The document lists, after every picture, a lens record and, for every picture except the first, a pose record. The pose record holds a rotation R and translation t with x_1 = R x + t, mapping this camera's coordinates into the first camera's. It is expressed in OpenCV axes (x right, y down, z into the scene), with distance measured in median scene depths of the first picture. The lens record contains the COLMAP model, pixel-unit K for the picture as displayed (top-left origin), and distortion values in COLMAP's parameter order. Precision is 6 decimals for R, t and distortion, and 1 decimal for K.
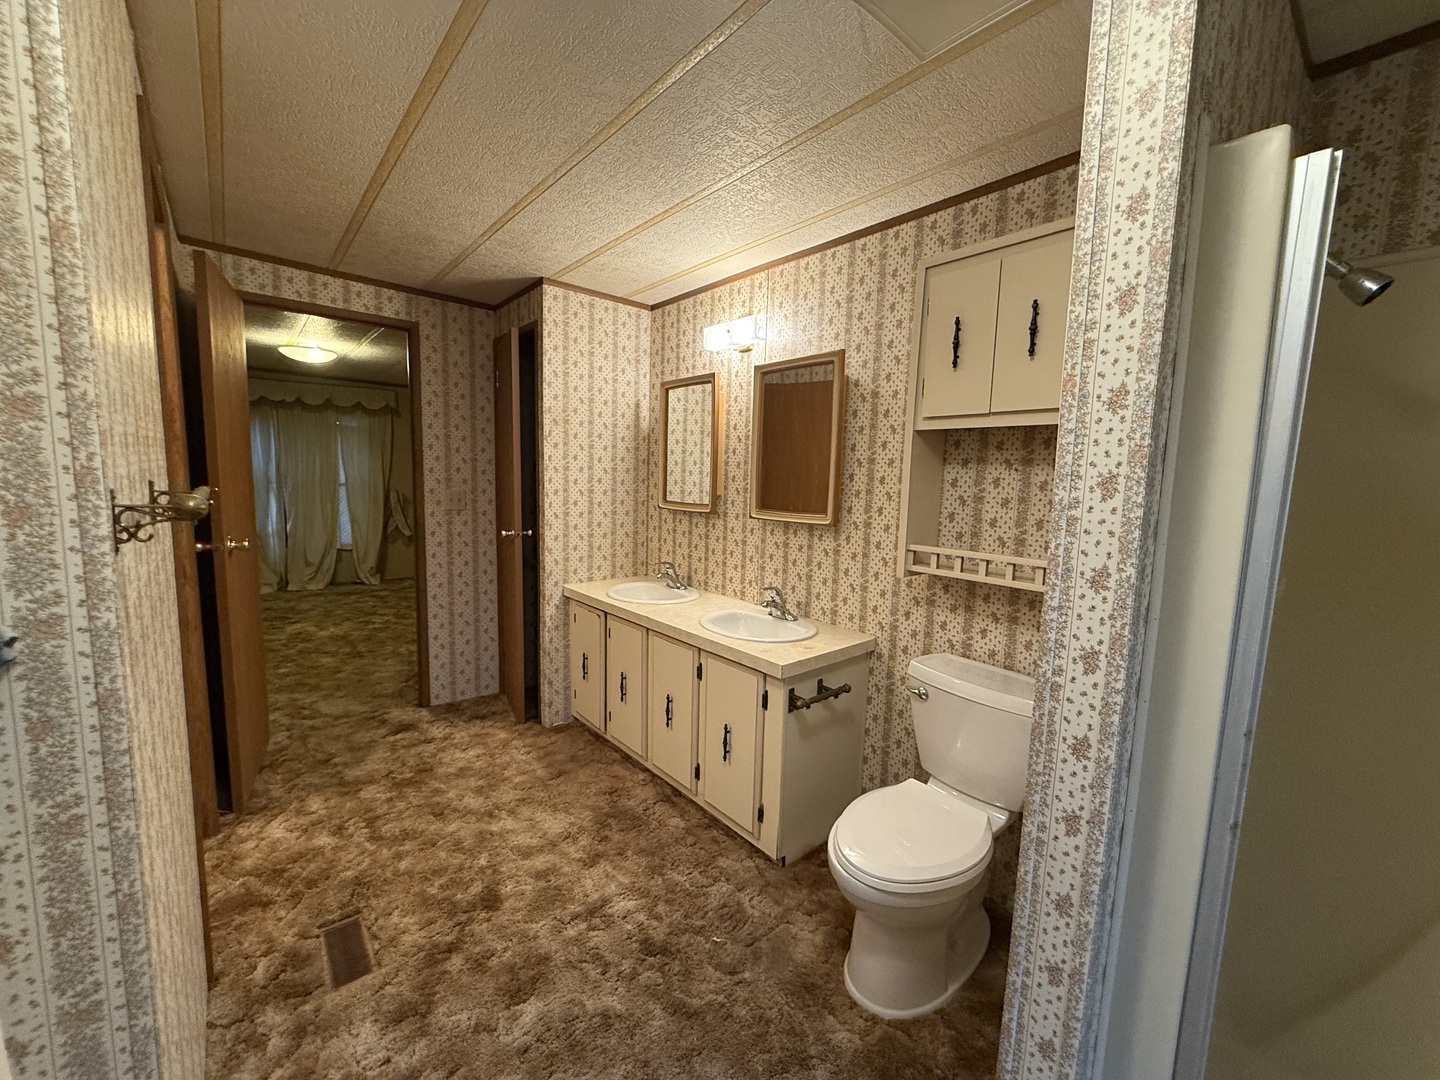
lens RADIAL K [[574.7, 0, 718.5], [0, 574.7, 542.2], [0, 0, 1]] dist [0.000593, 0.000080]
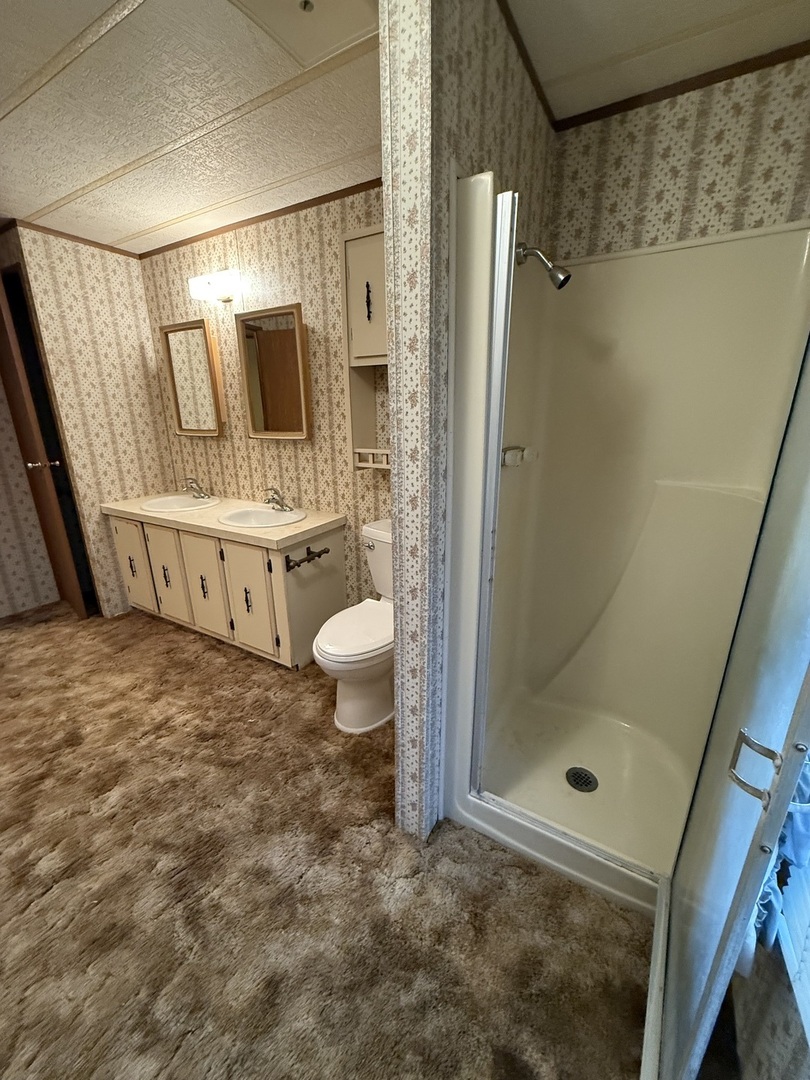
lens RADIAL K [[431.0, 0, 404.6], [0, 431.0, 537.9], [0, 0, 1]] dist [0.000593, 0.000080]
pose [[0.945093, -0.129298, 0.300137, 0.085831], [0.072920, 0.978683, 0.191997, 0.023535], [-0.318563, -0.159569, 0.934374, -0.101309]]
